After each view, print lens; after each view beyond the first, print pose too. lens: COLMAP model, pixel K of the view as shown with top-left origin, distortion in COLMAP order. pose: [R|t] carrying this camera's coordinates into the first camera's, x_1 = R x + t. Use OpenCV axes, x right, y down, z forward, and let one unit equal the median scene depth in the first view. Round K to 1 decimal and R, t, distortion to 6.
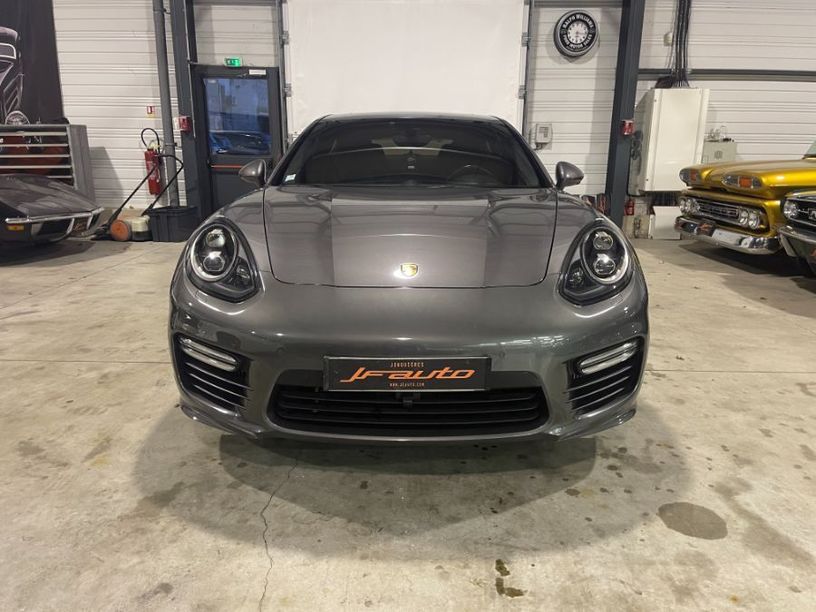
lens RADIAL K [[614.9, 0, 412.8], [0, 614.9, 305.1], [0, 0, 1]] dist [0.097528, -0.125242]
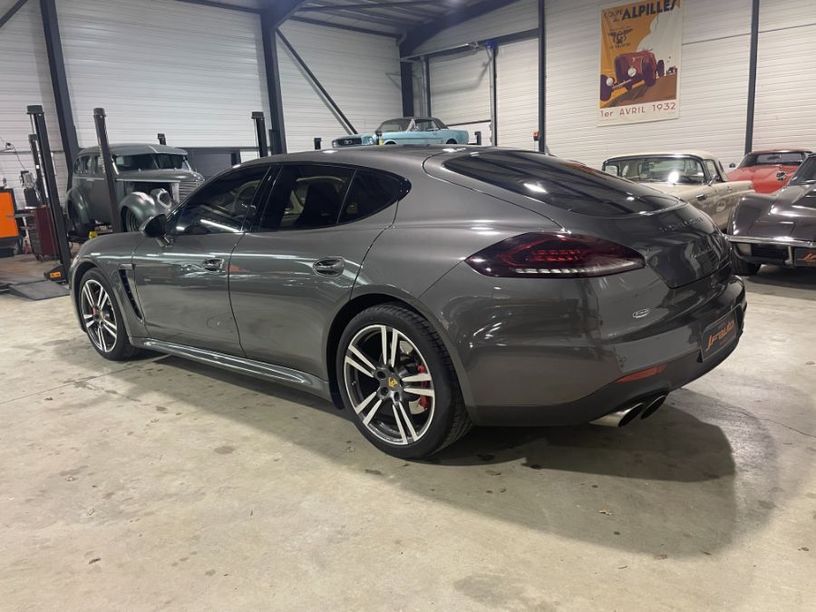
lens RADIAL K [[614.9, 0, 407.0], [0, 614.9, 308.1], [0, 0, 1]] dist [0.097528, -0.125242]
pose [[-0.653418, 0.192285, -0.732169, 1.031405], [-0.134005, 0.922546, 0.361874, -0.704491], [0.745042, 0.334569, -0.577041, 2.670587]]
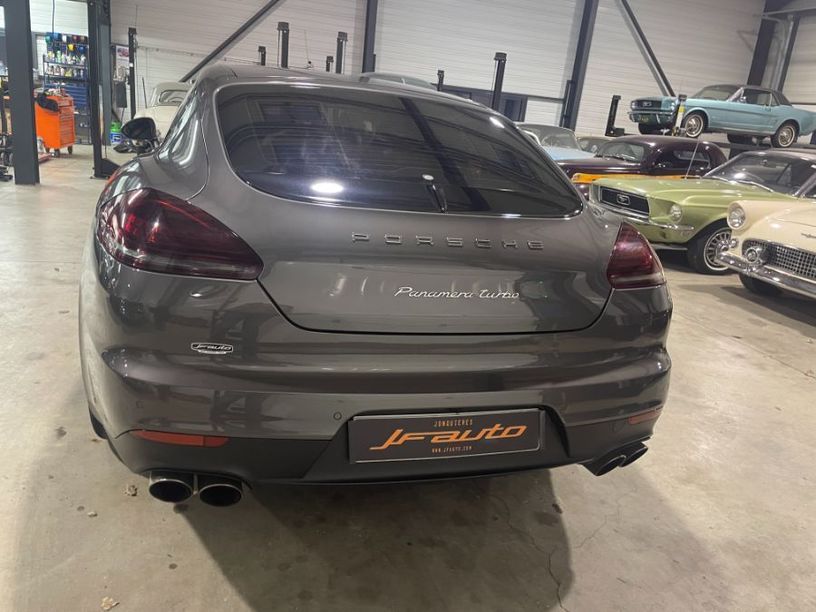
lens RADIAL K [[614.9, 0, 406.7], [0, 614.9, 309.2], [0, 0, 1]] dist [0.097528, -0.125242]
pose [[-0.948979, -0.014101, -0.315023, 0.217964], [-0.179133, 0.846267, 0.501741, -0.759061], [0.259518, 0.532573, -0.805615, 2.875122]]
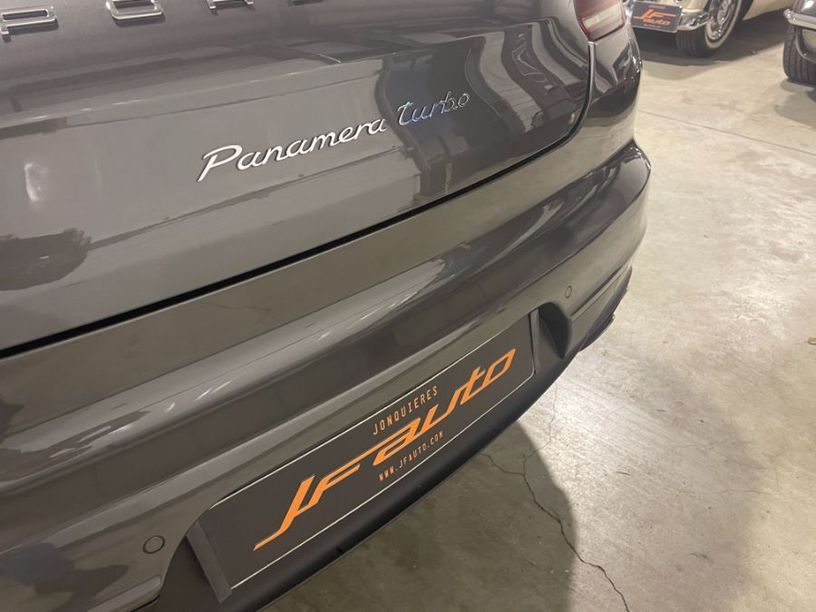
lens RADIAL K [[614.9, 0, 396.6], [0, 614.9, 295.5], [0, 0, 1]] dist [0.097528, -0.125242]
pose [[-0.745919, 0.360112, -0.560289, 0.131045], [-0.166547, 0.713655, 0.680411, -0.608348], [0.644877, 0.600846, -0.472353, 2.576765]]
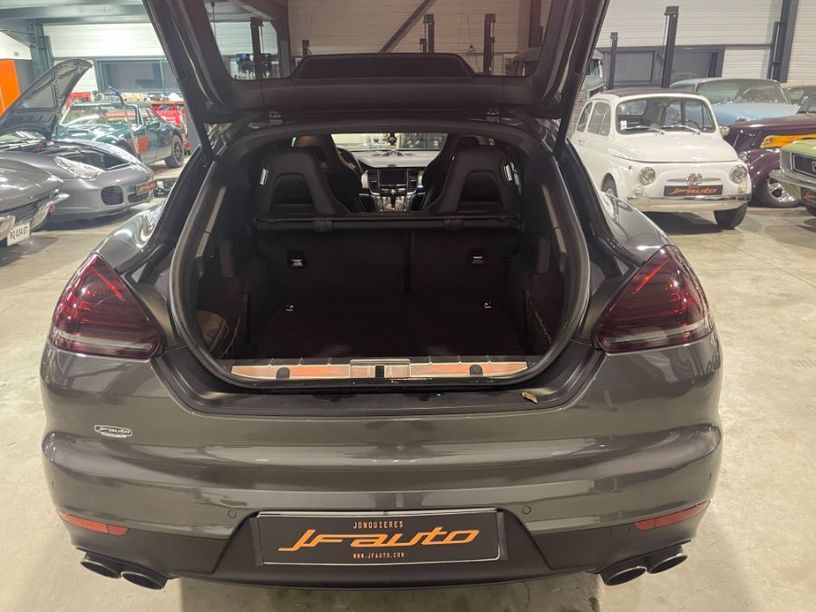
lens RADIAL K [[614.9, 0, 403.4], [0, 614.9, 299.6], [0, 0, 1]] dist [0.097528, -0.125242]
pose [[-0.999954, 0.009444, -0.001820, -0.024684], [0.006922, 0.838037, 0.545569, -0.797158], [0.006678, 0.545532, -0.838064, 2.788910]]
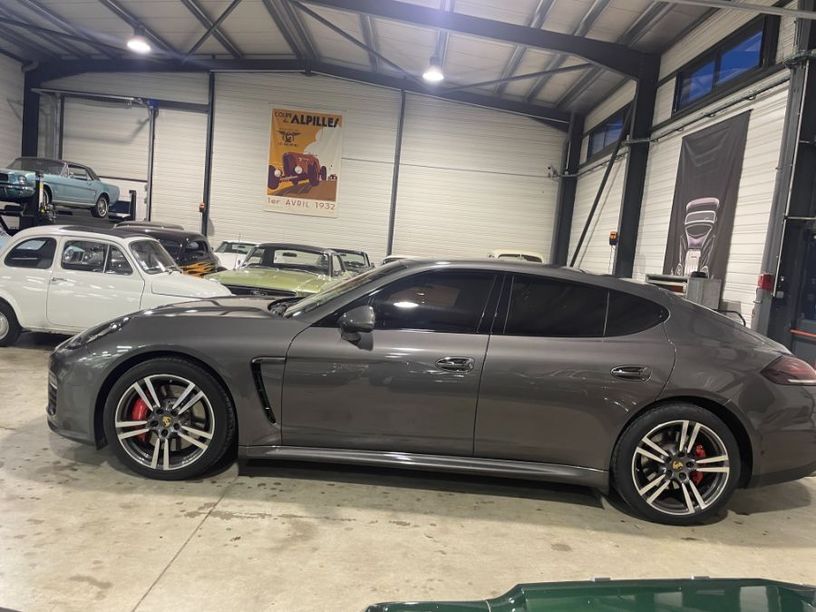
lens RADIAL K [[614.9, 0, 410.0], [0, 614.9, 309.1], [0, 0, 1]] dist [0.097528, -0.125242]
pose [[0.007911, 0.090118, -0.995900, 1.598905], [-0.333369, 0.939194, 0.082339, -0.449594], [0.942763, 0.331351, 0.037472, 1.422744]]
